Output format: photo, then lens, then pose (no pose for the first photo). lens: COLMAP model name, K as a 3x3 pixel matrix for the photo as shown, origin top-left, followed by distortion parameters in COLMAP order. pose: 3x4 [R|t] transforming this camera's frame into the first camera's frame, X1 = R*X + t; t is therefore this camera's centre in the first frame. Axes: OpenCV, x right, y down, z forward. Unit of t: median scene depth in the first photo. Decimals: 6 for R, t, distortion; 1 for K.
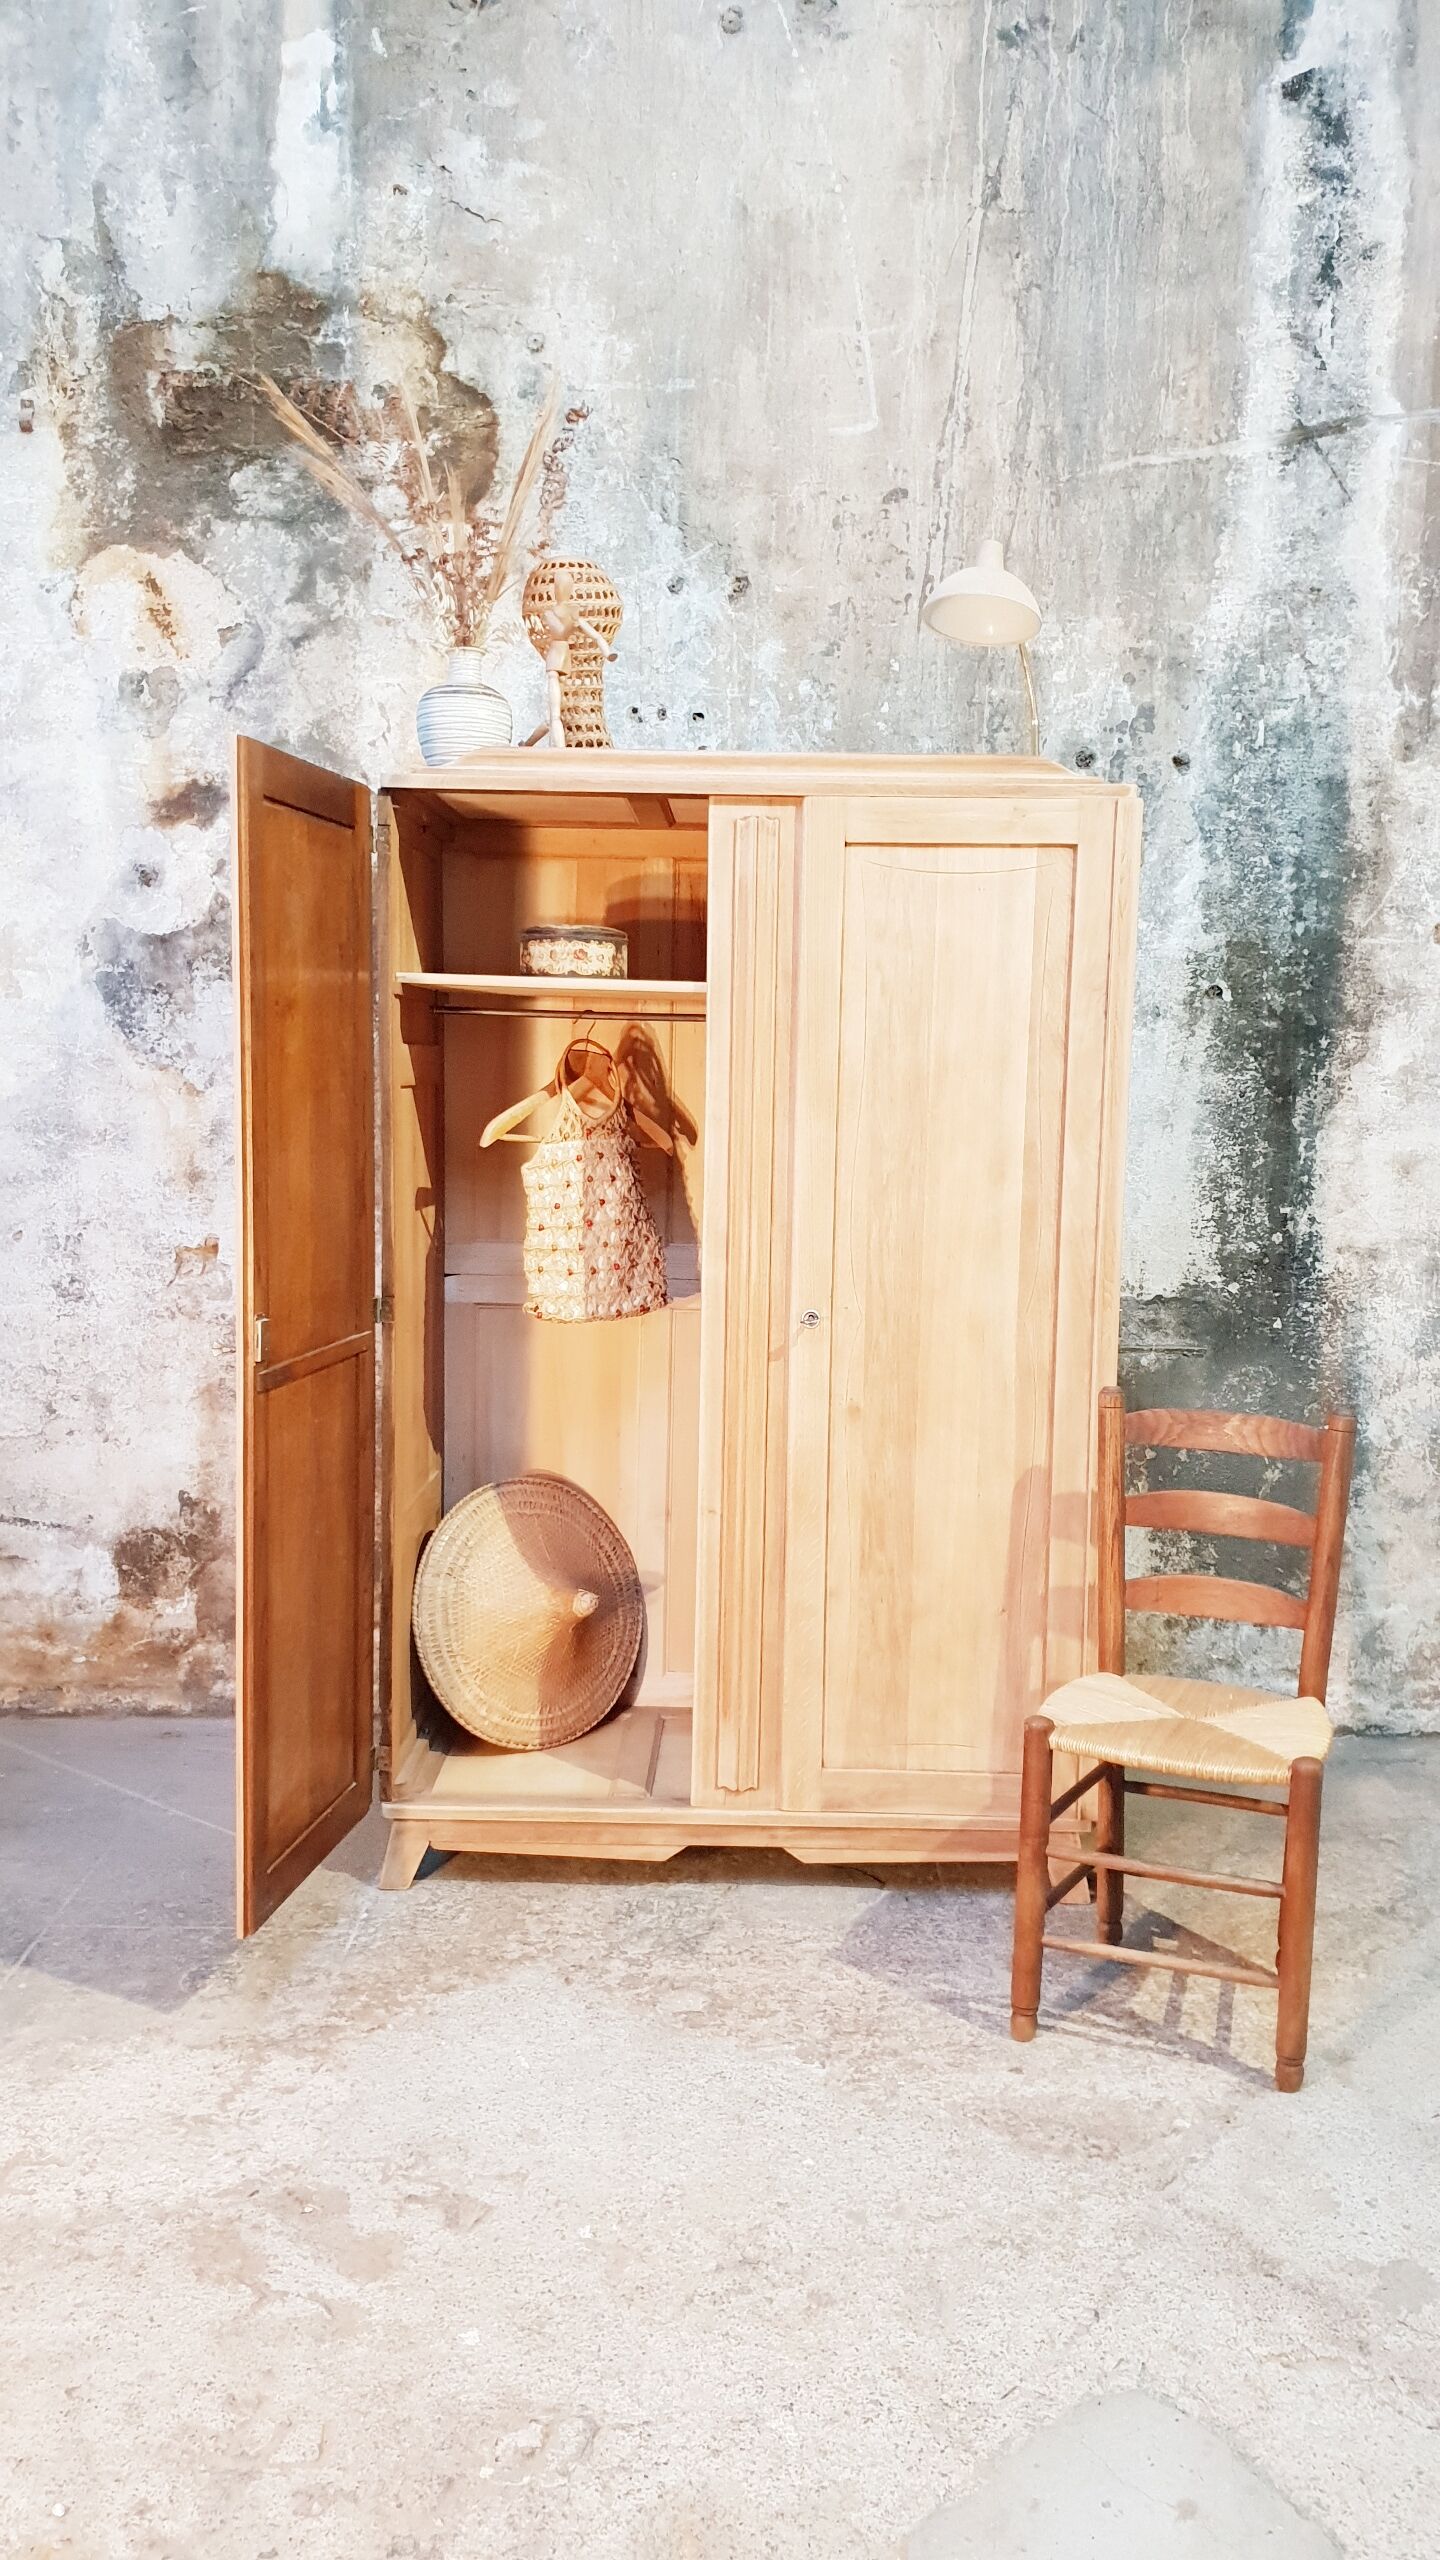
lens RADIAL K [[2009.4, 0, 751.9], [0, 2009.4, 1299.1], [0, 0, 1]] dist [-0.010096, 0.036783]
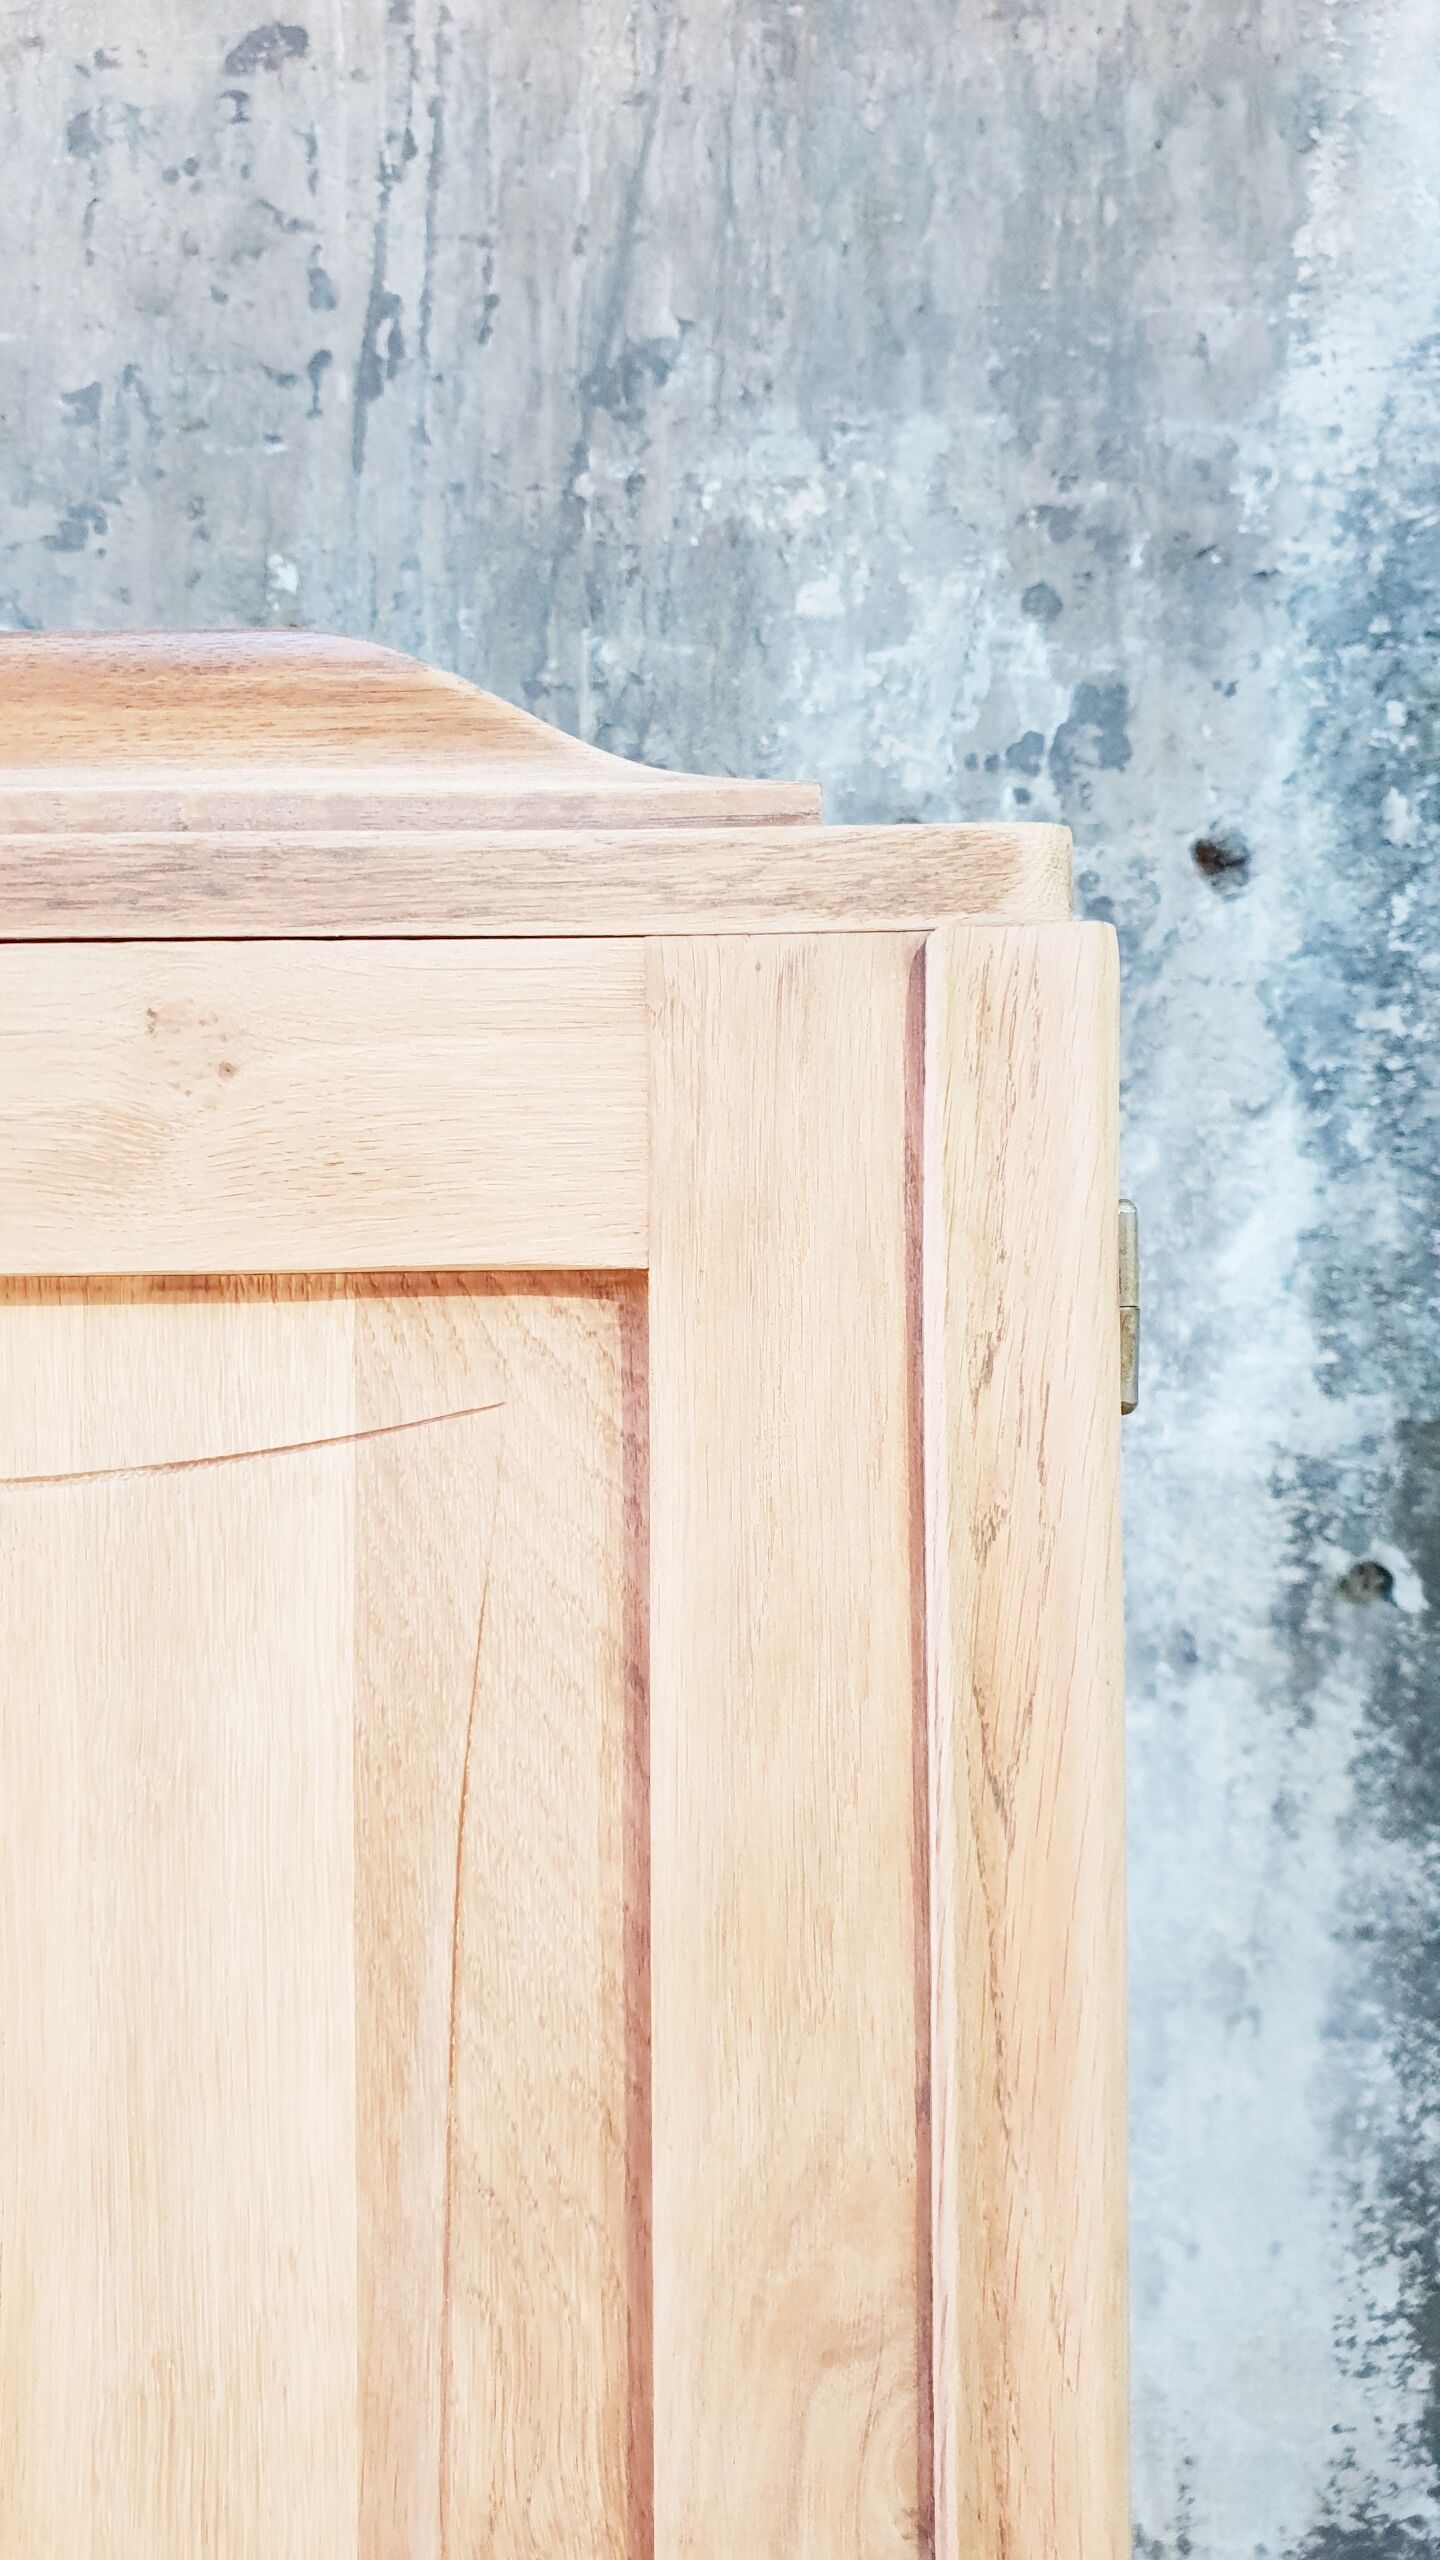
lens RADIAL K [[2009.4, 0, 745.7], [0, 2009.4, 1278.0], [0, 0, 1]] dist [-0.010096, 0.036783]
pose [[0.999557, -0.026815, 0.012923, 0.136546], [0.028141, 0.992775, -0.116644, -0.171433], [-0.009702, 0.116956, 0.993090, 0.710320]]
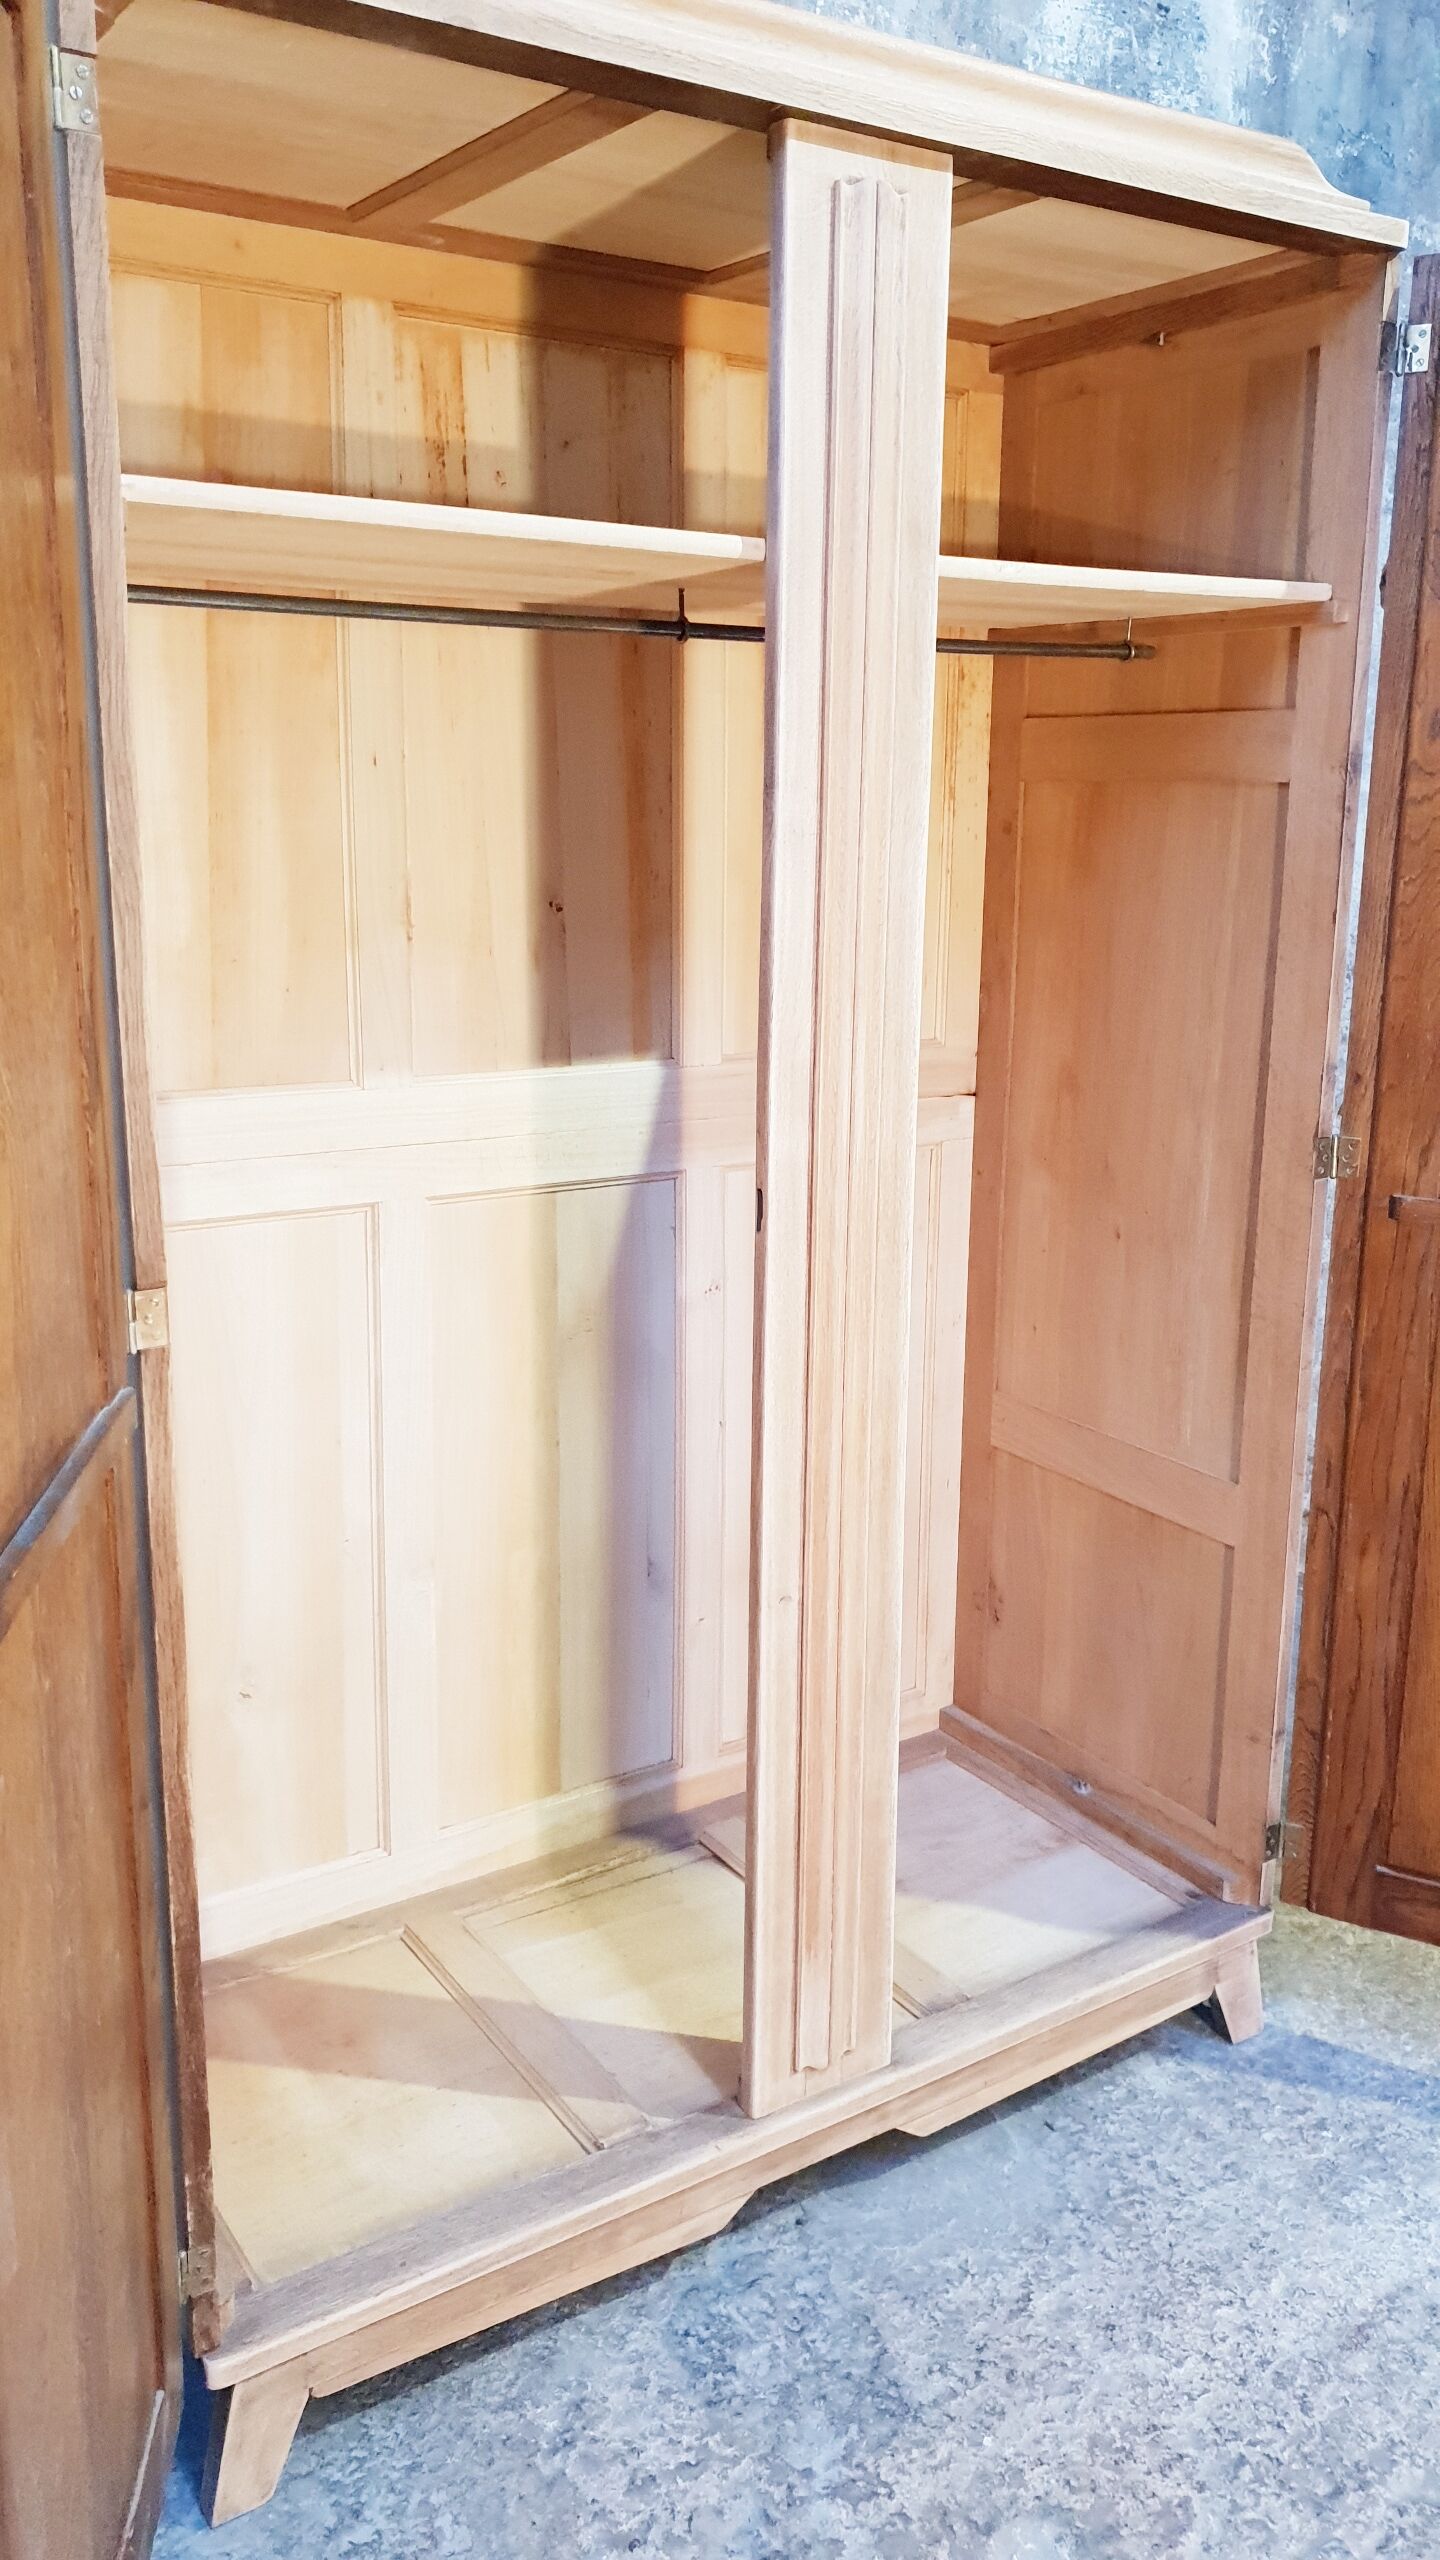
lens RADIAL K [[2009.4, 0, 742.9], [0, 2009.4, 1264.9], [0, 0, 1]] dist [-0.010096, 0.036783]
pose [[0.827455, -0.138712, 0.544130, -0.258881], [0.069233, 0.986817, 0.146281, -0.049012], [-0.557248, -0.083370, 0.826150, 0.494014]]
